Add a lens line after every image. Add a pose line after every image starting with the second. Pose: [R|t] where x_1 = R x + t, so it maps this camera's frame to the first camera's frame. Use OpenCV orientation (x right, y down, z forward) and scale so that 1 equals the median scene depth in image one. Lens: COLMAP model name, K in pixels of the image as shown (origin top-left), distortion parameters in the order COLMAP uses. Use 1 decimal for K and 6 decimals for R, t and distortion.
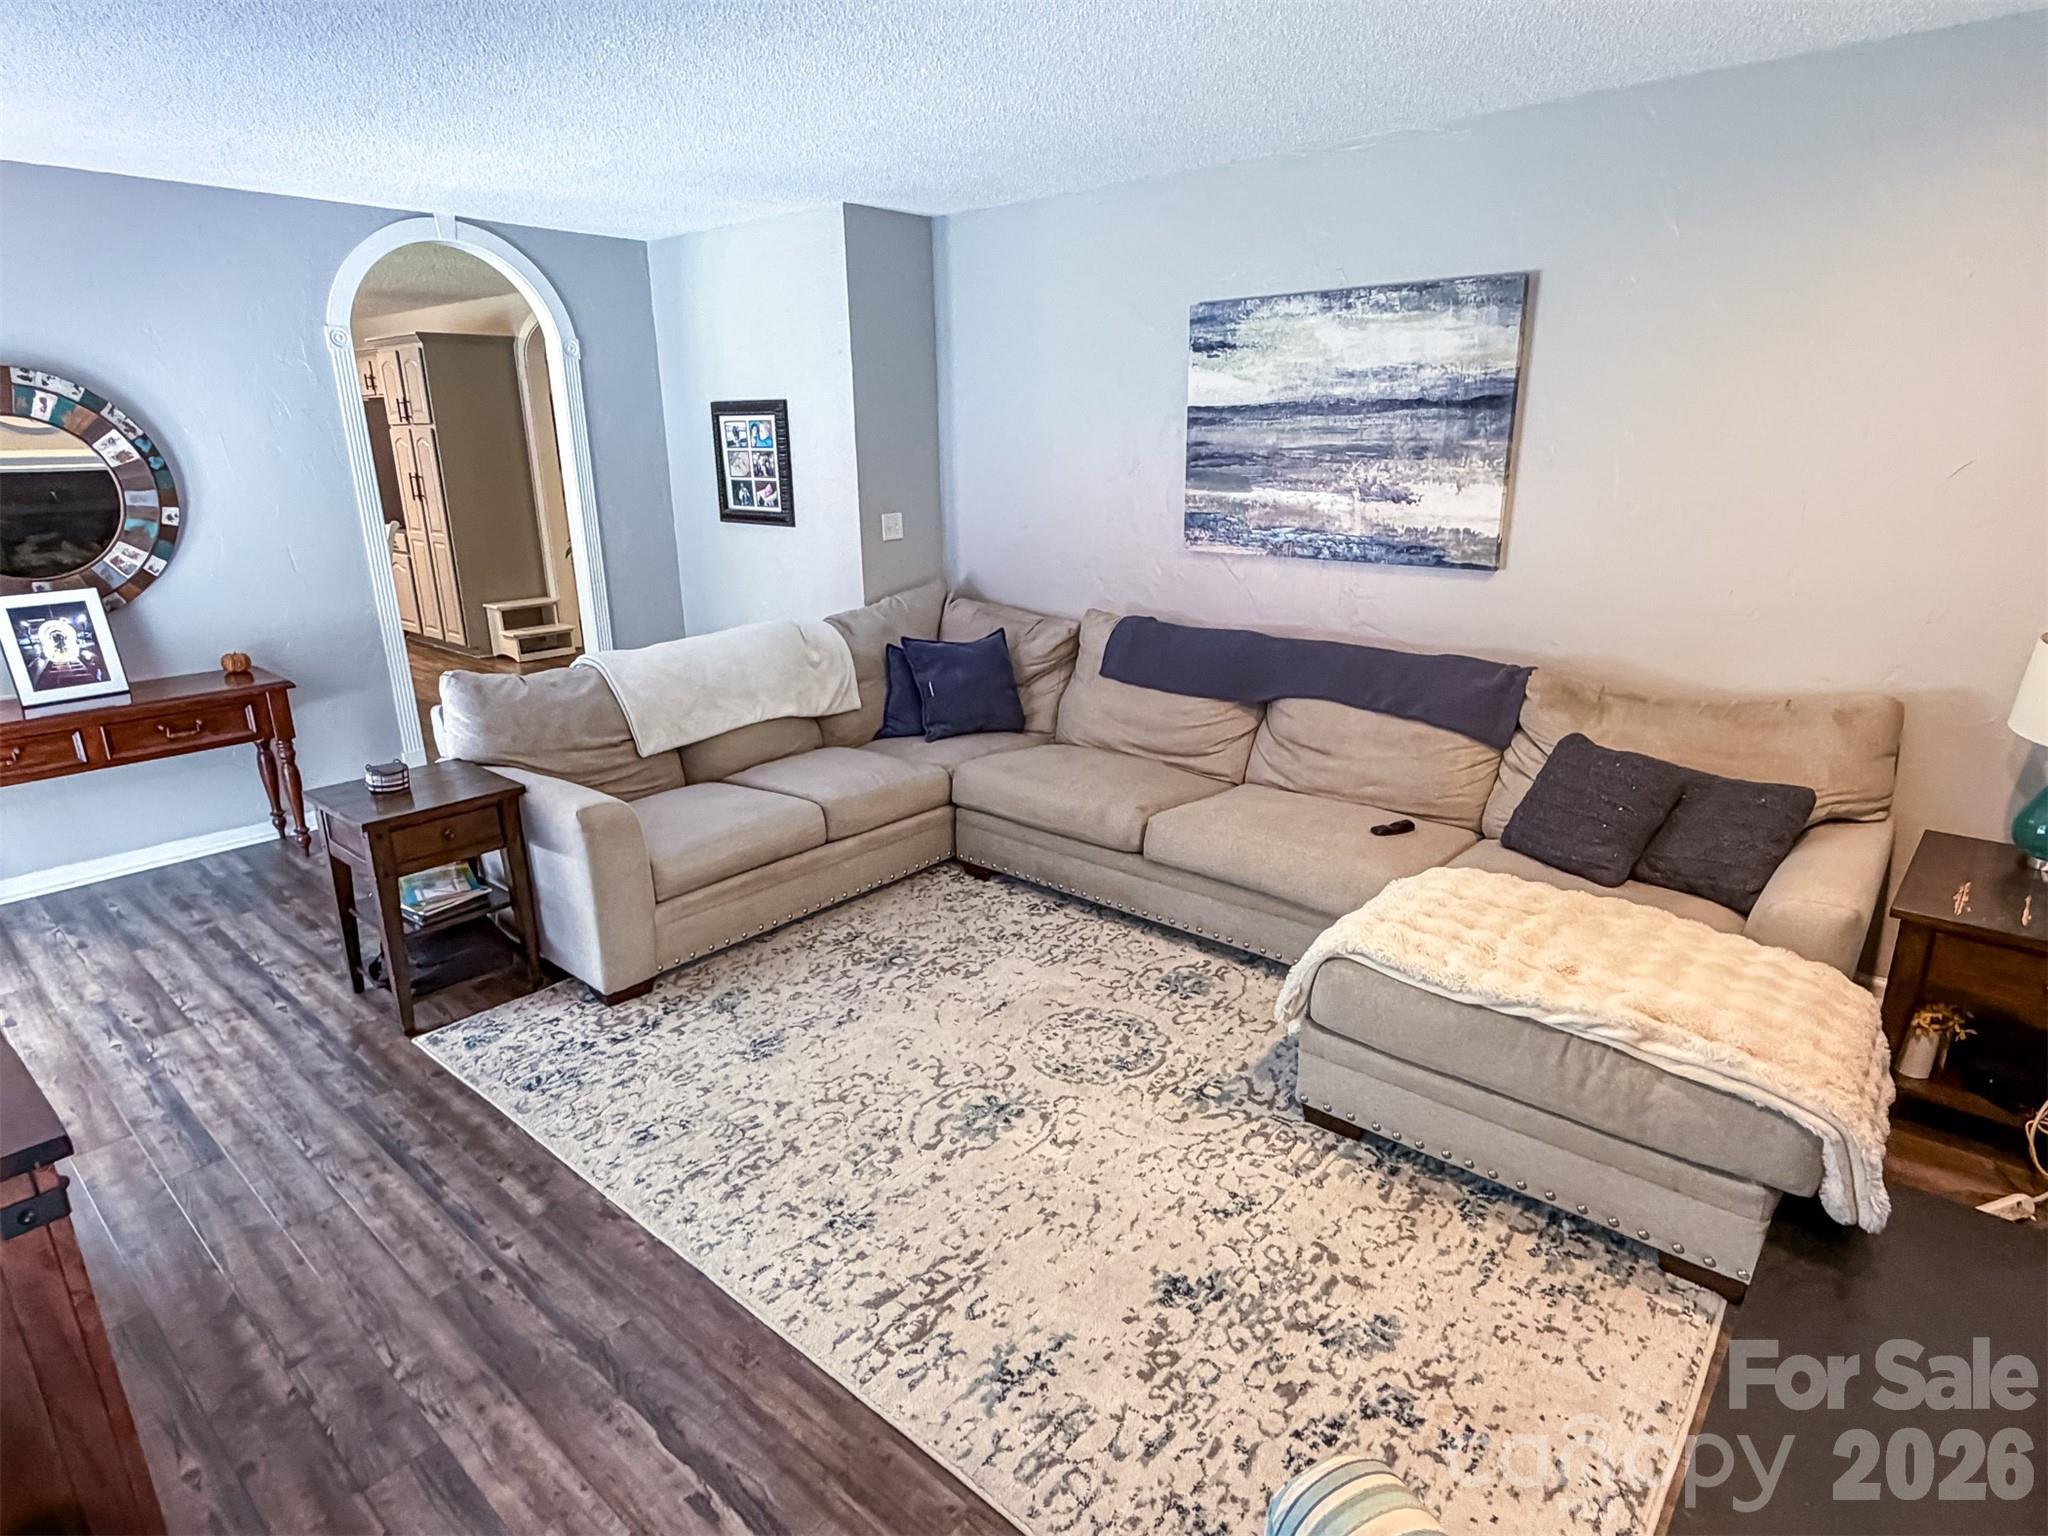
lens RADIAL K [[1113.8, 0, 1025.9], [0, 1113.8, 757.7], [0, 0, 1]] dist [-0.003466, 0.000355]
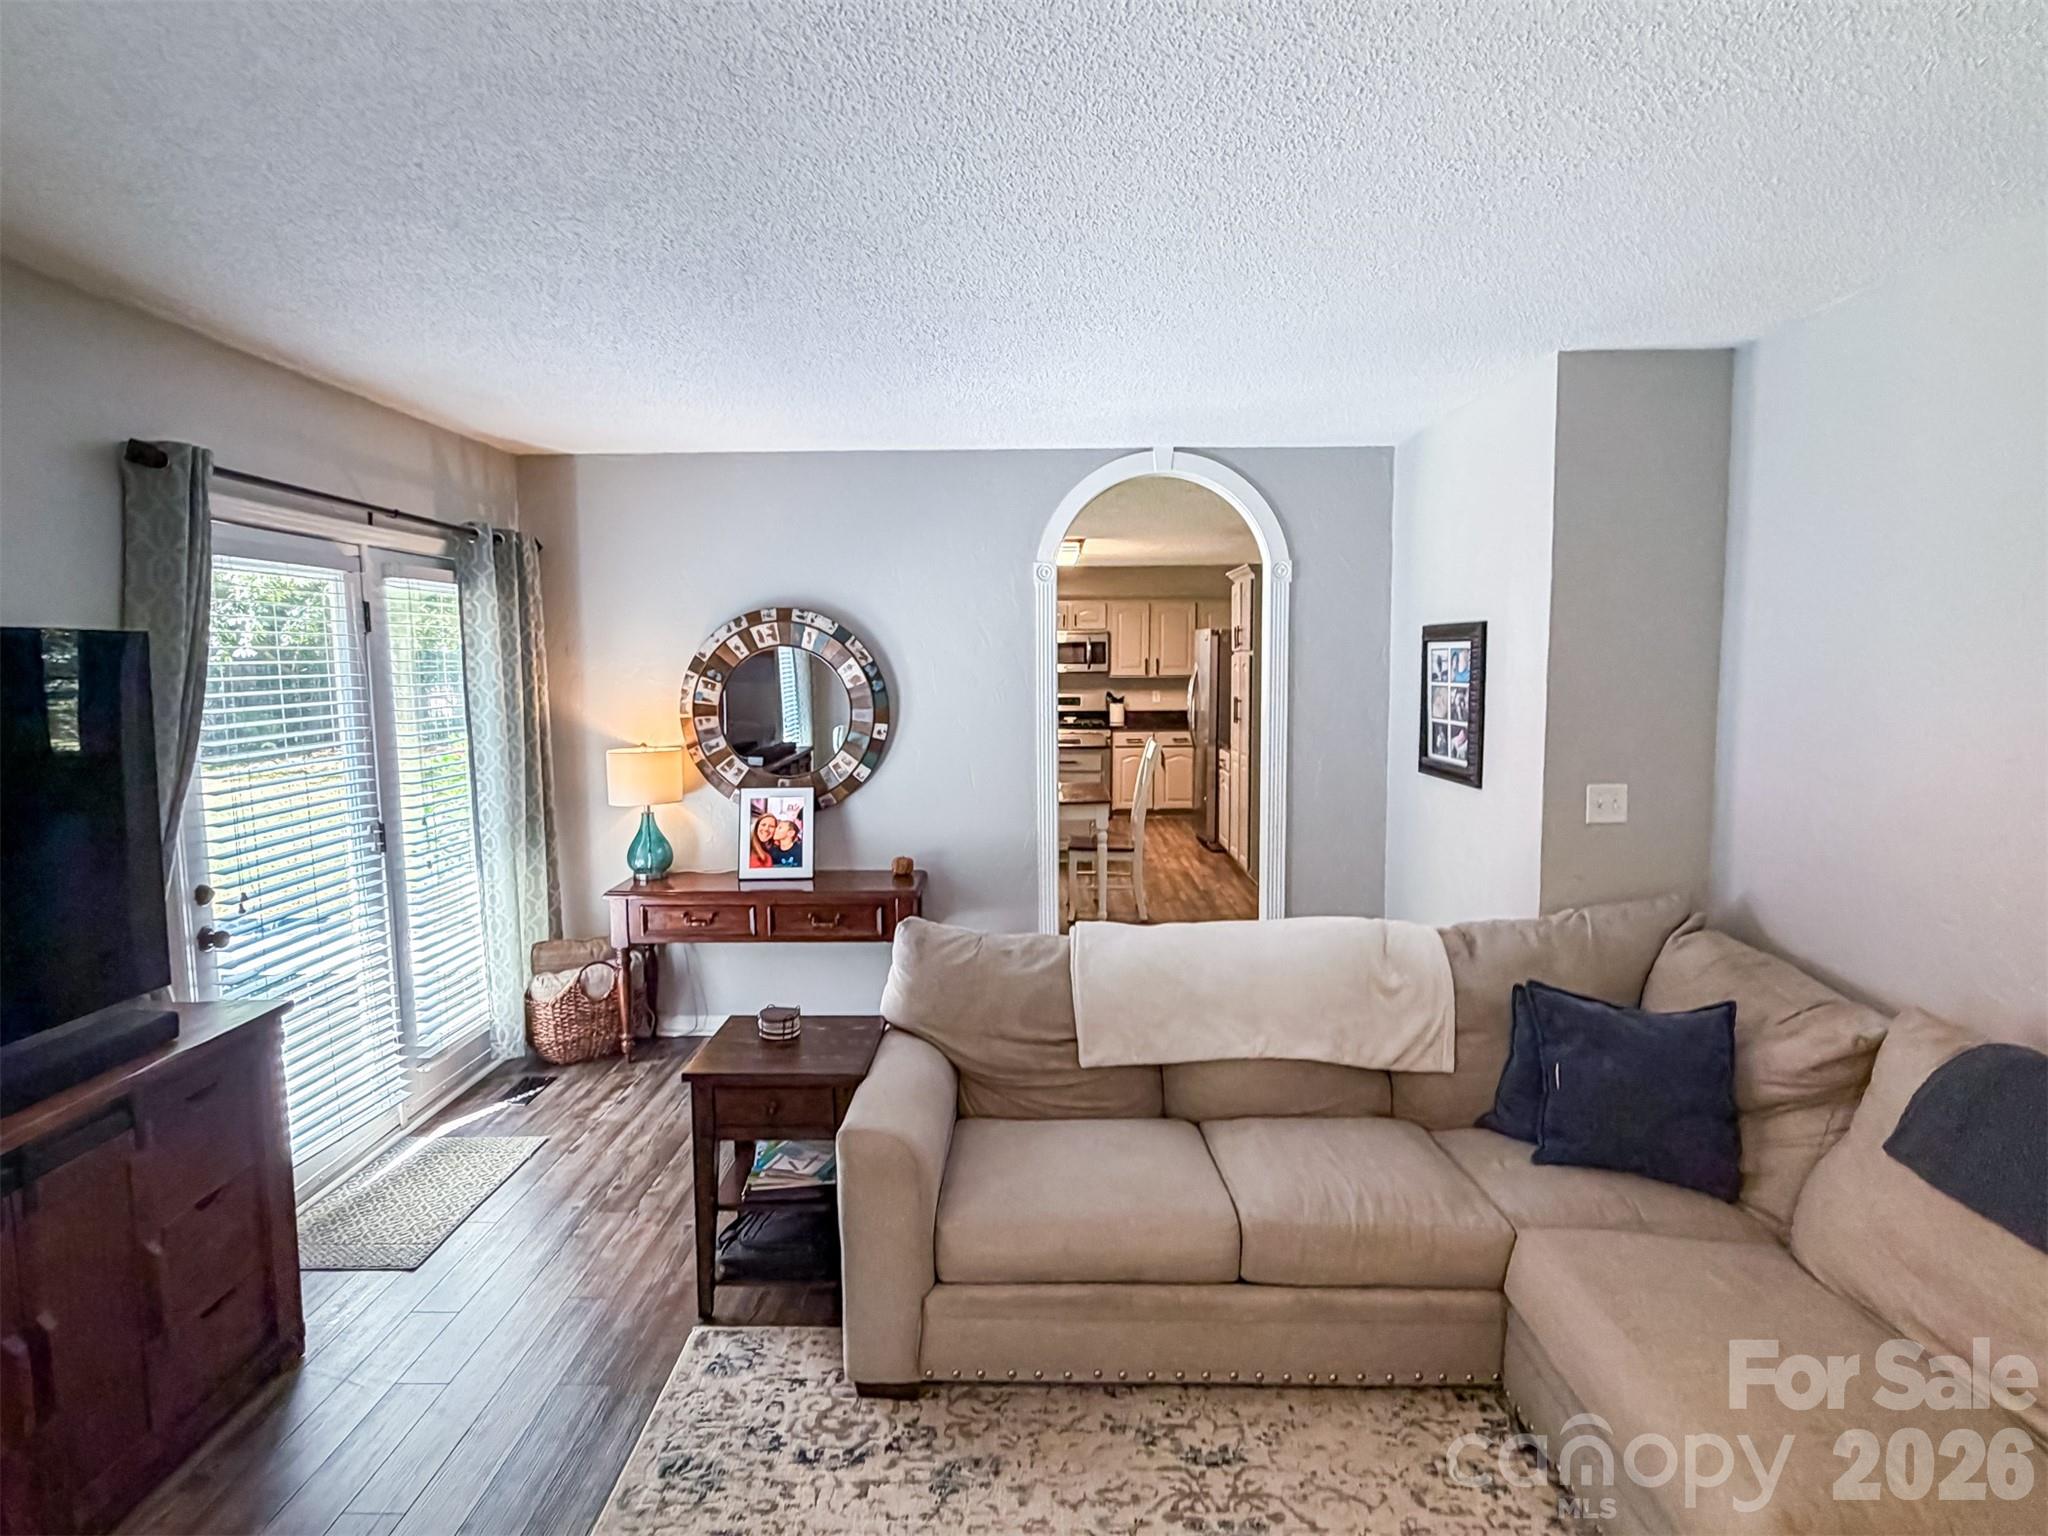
lens RADIAL K [[1113.8, 0, 1025.9], [0, 1113.8, 757.7], [0, 0, 1]] dist [-0.003466, 0.000355]
pose [[0.643301, 0.072908, -0.762134, 0.189031], [-0.217193, 0.971938, -0.090350, -0.119919], [0.734160, 0.223653, 0.641084, 0.384810]]
